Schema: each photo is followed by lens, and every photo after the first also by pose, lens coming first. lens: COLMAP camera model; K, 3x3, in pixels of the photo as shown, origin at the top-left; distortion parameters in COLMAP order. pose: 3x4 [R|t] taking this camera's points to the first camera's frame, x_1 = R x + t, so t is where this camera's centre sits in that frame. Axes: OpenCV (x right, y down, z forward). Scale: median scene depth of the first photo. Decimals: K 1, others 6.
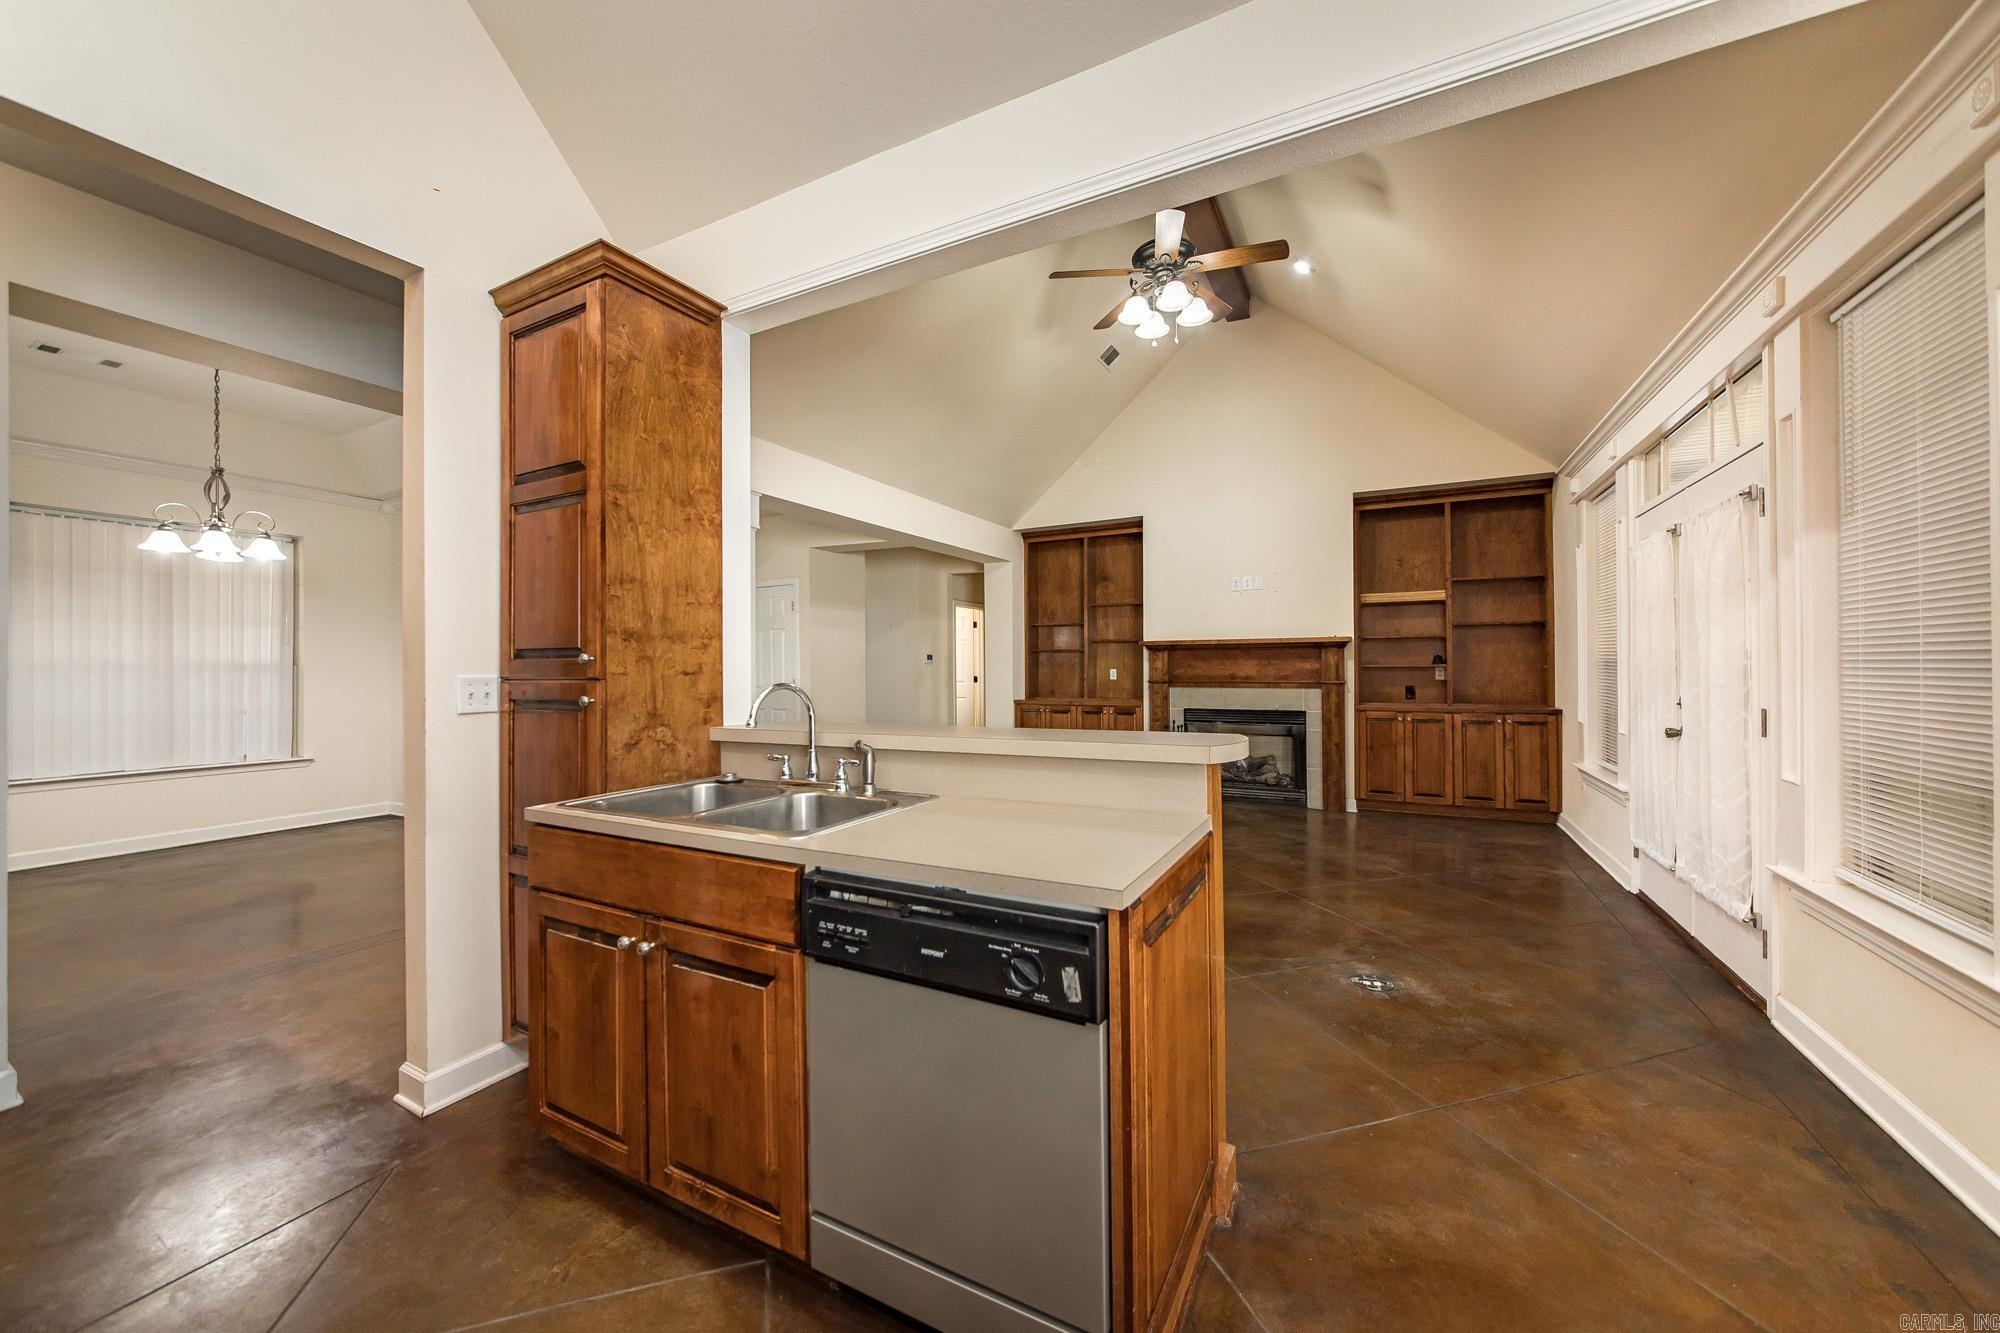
lens RADIAL K [[748.9, 0, 940.7], [0, 748.9, 670.1], [0, 0, 1]] dist [-0.003397, 0.003341]
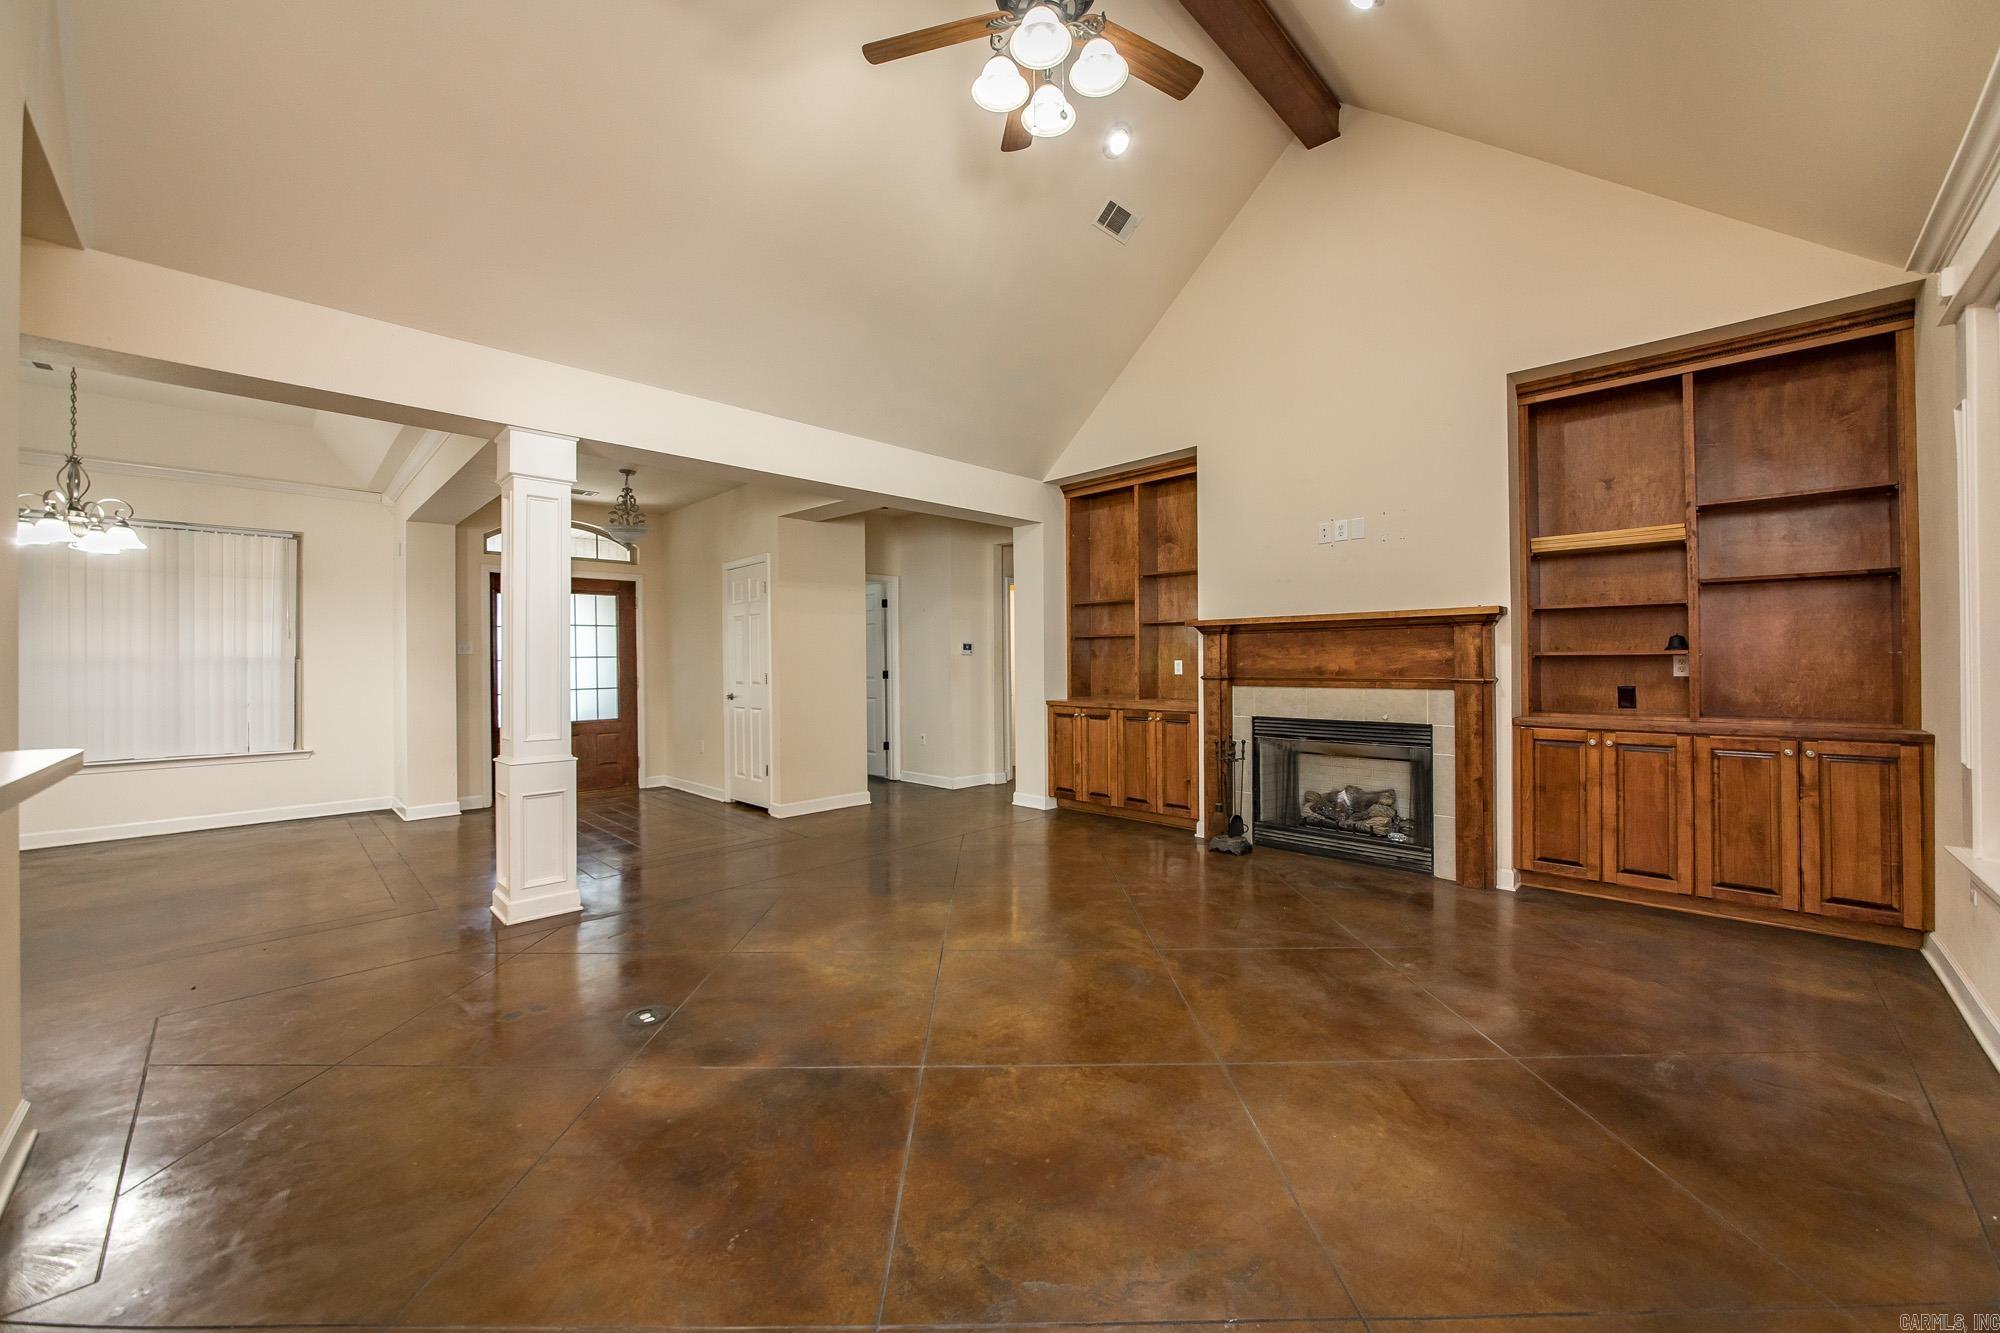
lens RADIAL K [[748.9, 0, 948.9], [0, 748.9, 659.5], [0, 0, 1]] dist [-0.003397, 0.003341]
pose [[0.962765, -0.003416, -0.270320, 0.268361], [0.002504, 0.999990, -0.003720, 0.000135], [0.270330, 0.002905, 0.962763, 0.270296]]
